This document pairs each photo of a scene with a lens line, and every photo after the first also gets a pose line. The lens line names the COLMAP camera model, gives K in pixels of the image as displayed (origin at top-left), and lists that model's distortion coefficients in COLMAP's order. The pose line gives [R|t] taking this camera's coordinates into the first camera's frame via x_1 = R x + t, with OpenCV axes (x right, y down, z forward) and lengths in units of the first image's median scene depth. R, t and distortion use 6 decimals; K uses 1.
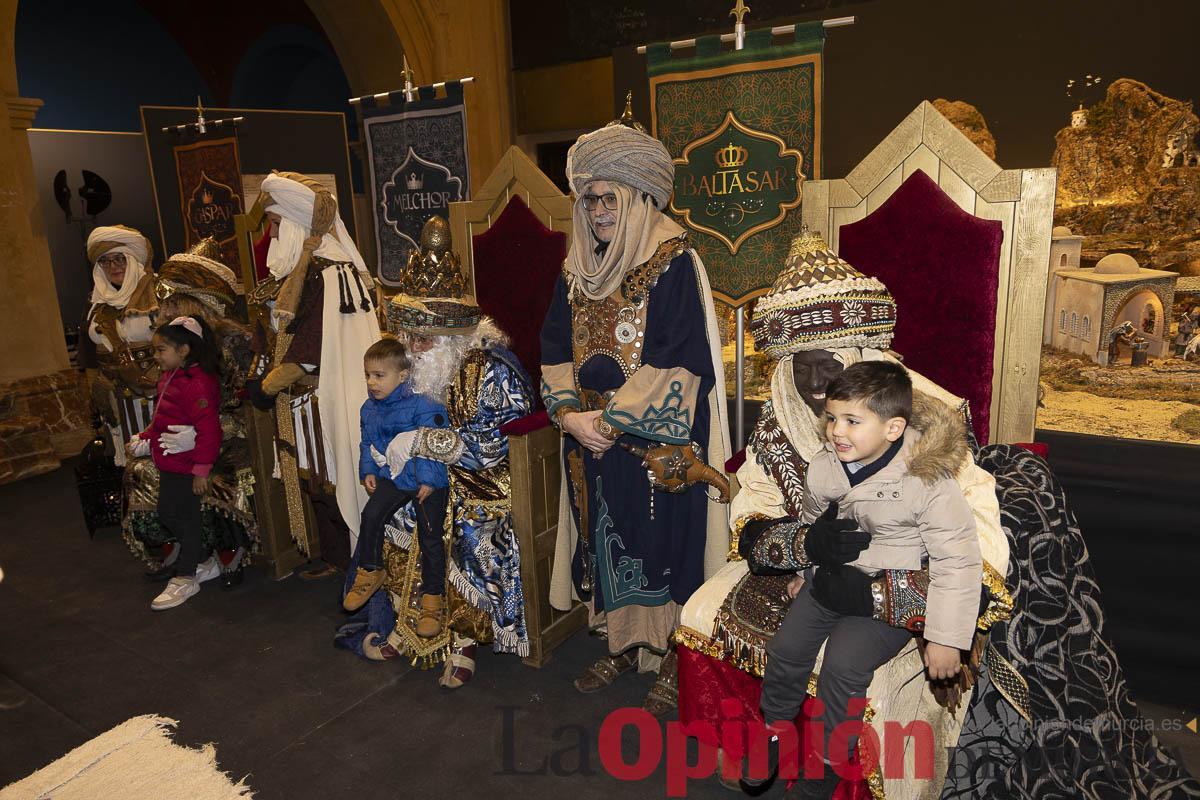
lens RADIAL K [[804.5, 0, 612.0], [0, 804.5, 402.3], [0, 0, 1]] dist [0.014636, -0.000870]
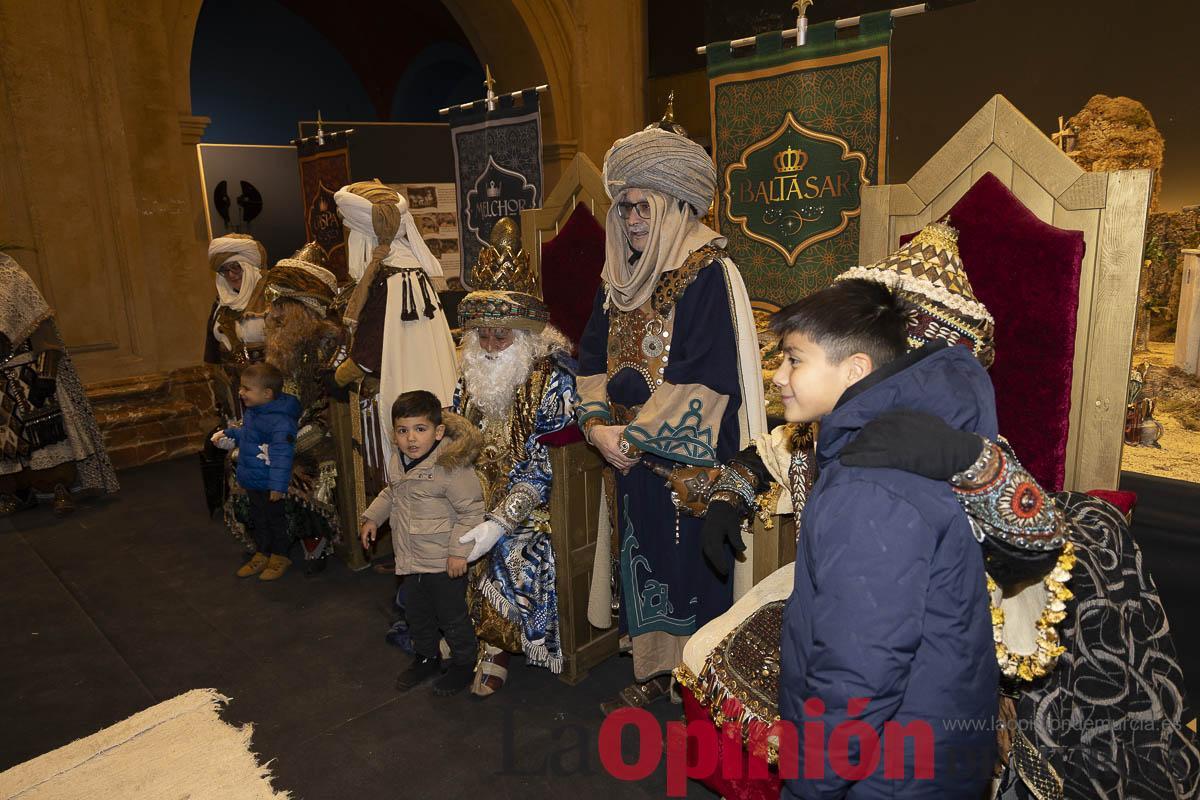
lens RADIAL K [[804.5, 0, 612.0], [0, 804.5, 402.3], [0, 0, 1]] dist [0.014636, -0.000870]
pose [[0.981078, 0.046155, -0.188031, 0.133079], [-0.047927, 0.998839, -0.004888, -0.011182], [0.187587, 0.013807, 0.982151, 0.048872]]
